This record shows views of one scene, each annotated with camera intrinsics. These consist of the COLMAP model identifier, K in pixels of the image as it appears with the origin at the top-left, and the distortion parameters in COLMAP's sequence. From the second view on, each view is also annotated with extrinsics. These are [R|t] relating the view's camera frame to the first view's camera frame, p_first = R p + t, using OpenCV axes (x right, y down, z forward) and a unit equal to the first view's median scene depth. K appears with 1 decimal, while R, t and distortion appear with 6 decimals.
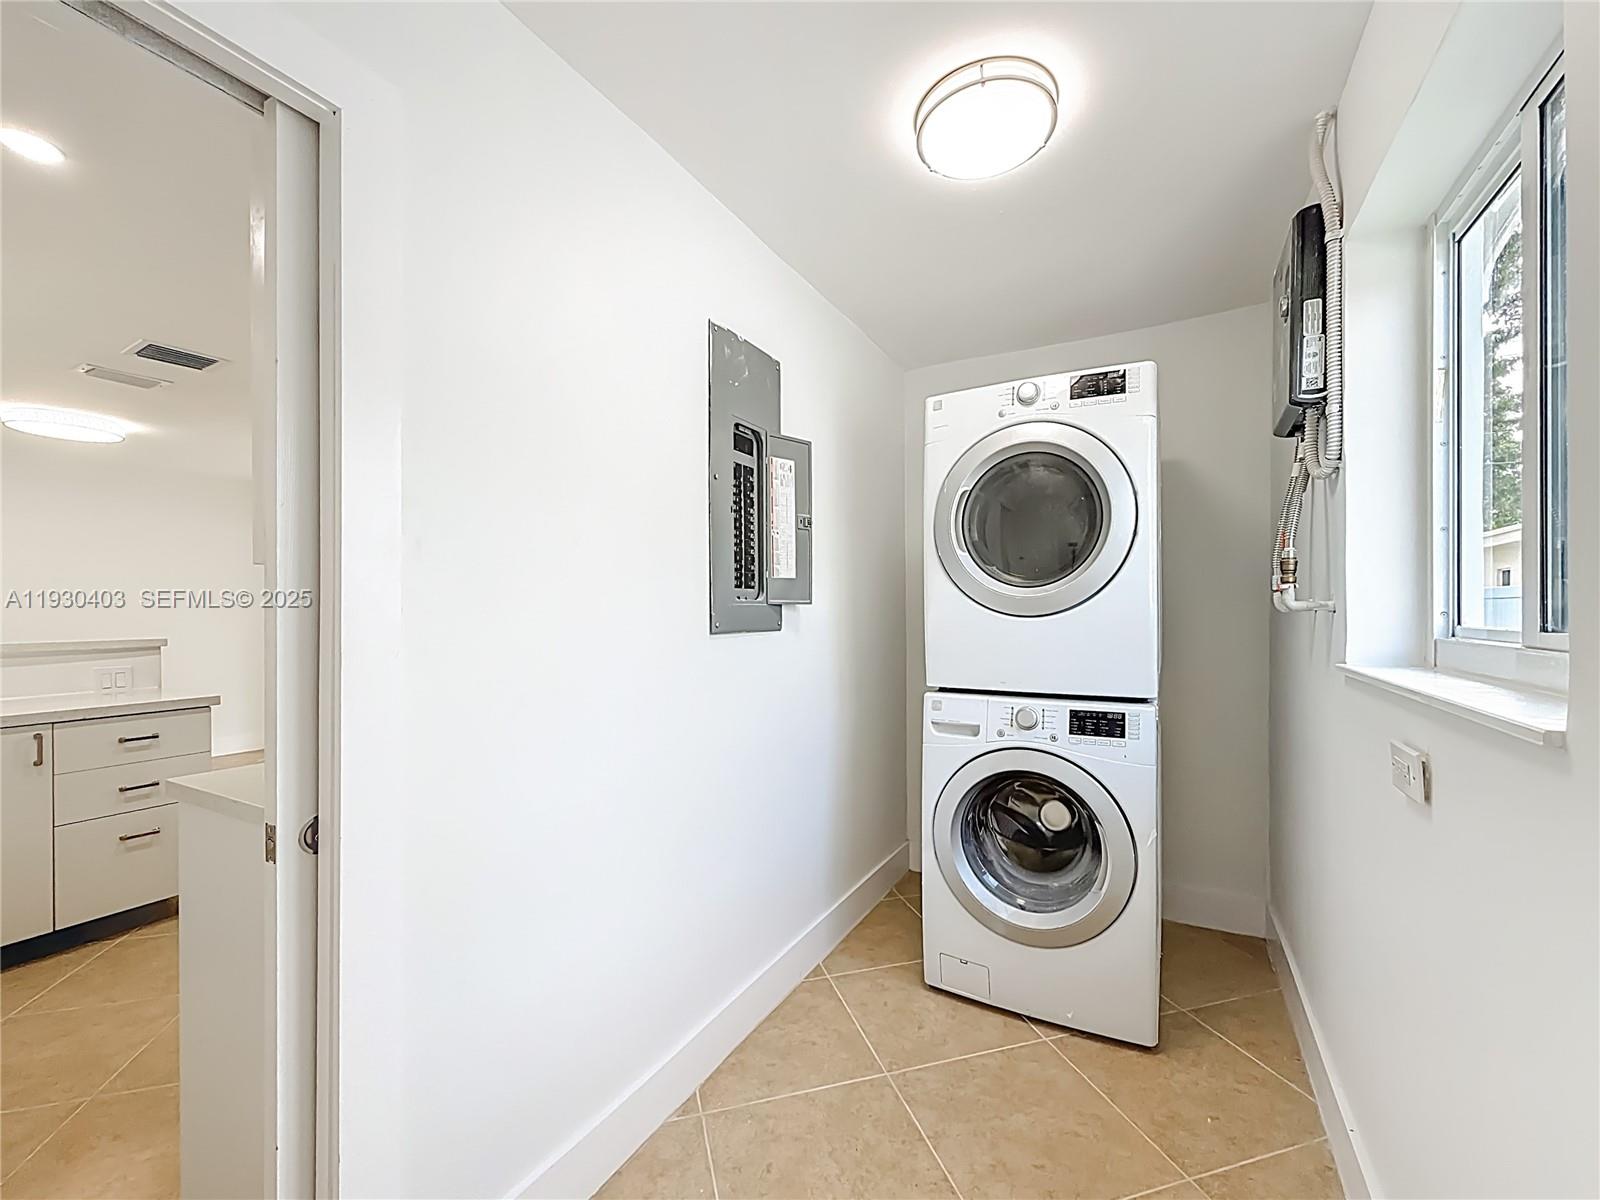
lens RADIAL K [[657.8, 0, 794.0], [0, 657.8, 609.3], [0, 0, 1]] dist [-0.005505, 0.000369]
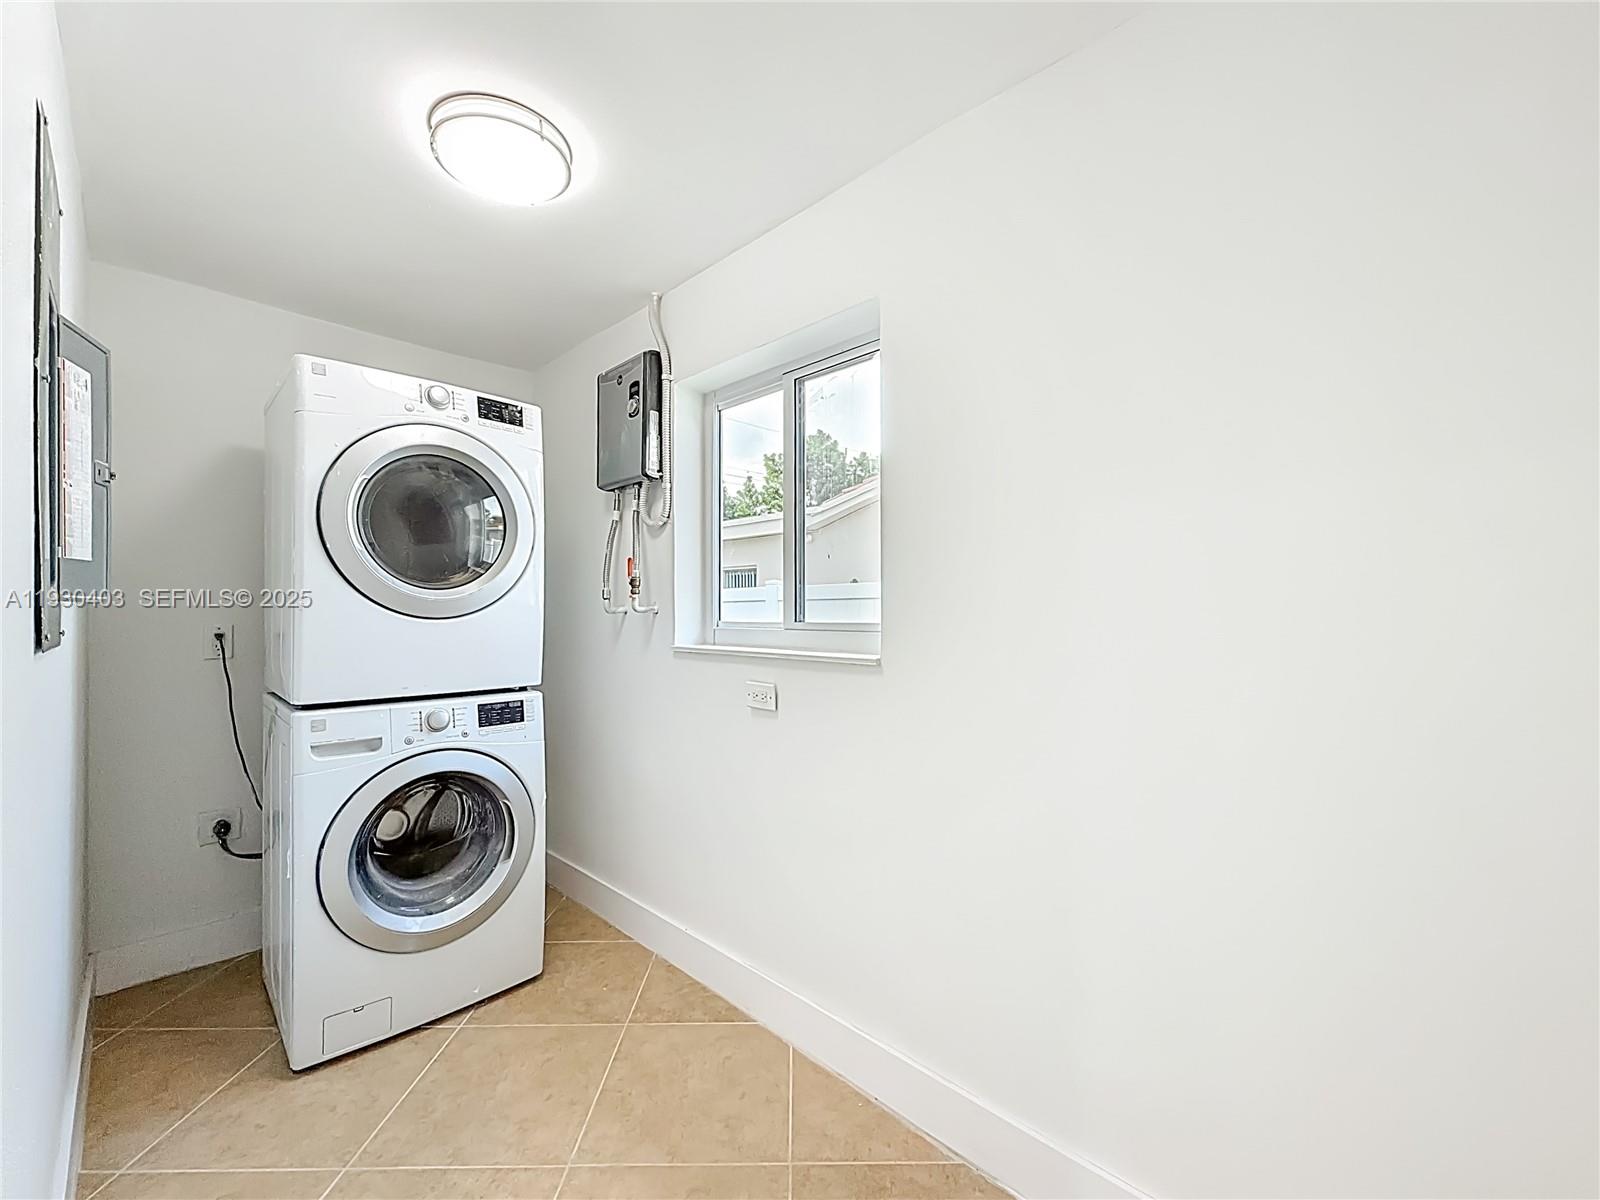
lens RADIAL K [[657.8, 0, 798.2], [0, 657.8, 605.5], [0, 0, 1]] dist [-0.005505, 0.000369]
pose [[0.261250, 0.011626, 0.965201, -0.486670], [-0.000392, 0.999929, -0.011939, 0.003033], [-0.965271, 0.002741, 0.261236, 0.213924]]
